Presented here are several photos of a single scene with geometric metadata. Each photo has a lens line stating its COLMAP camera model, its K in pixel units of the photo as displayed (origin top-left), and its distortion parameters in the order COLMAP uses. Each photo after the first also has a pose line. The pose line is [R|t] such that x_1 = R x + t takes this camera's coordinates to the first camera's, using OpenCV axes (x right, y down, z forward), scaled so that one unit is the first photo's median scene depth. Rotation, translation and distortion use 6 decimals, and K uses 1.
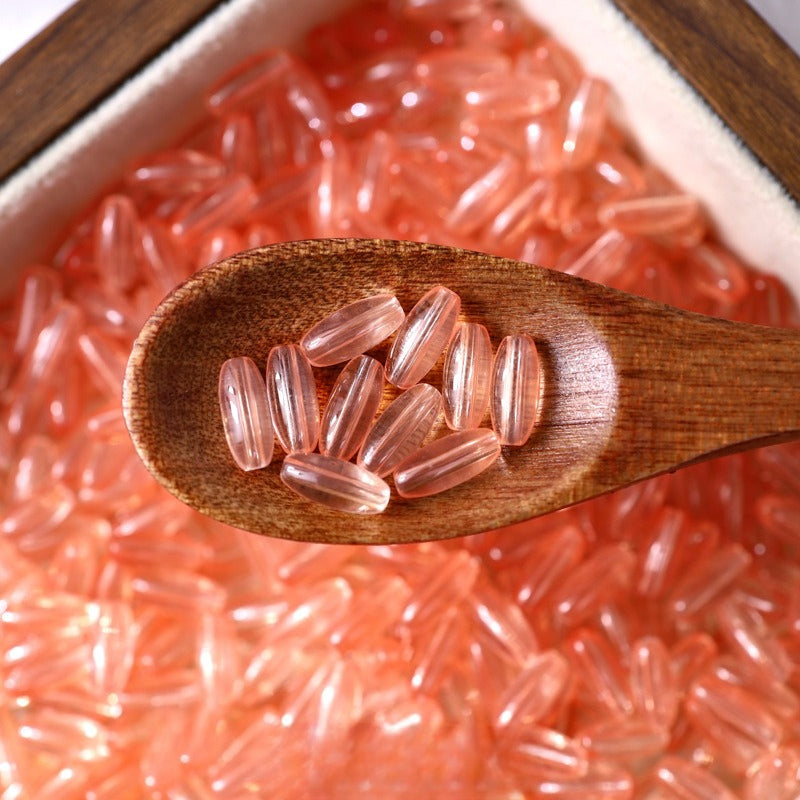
lens RADIAL K [[1328.0, 0, 400.0], [0, 1328.0, 400.0], [0, 0, 1]] dist [-0.055593, -0.057496]
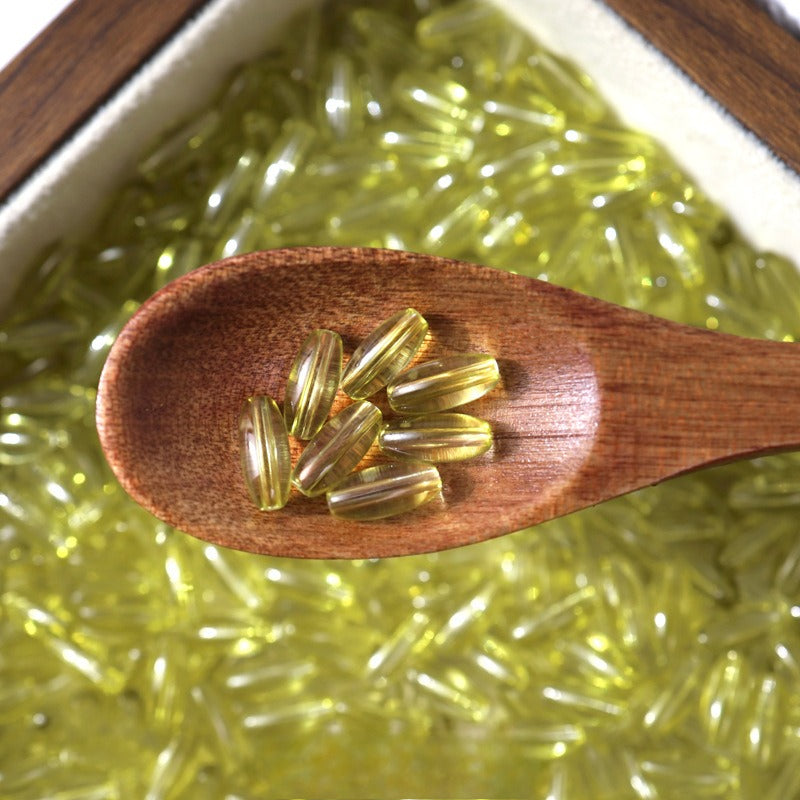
lens RADIAL K [[1328.0, 0, 400.0], [0, 1328.0, 400.0], [0, 0, 1]] dist [-0.055593, -0.057496]
pose [[0.999972, -0.003443, 0.006675, 0.009123], [0.002843, 0.996116, 0.088003, -0.097301], [-0.006952, -0.087982, 0.996098, 0.021738]]
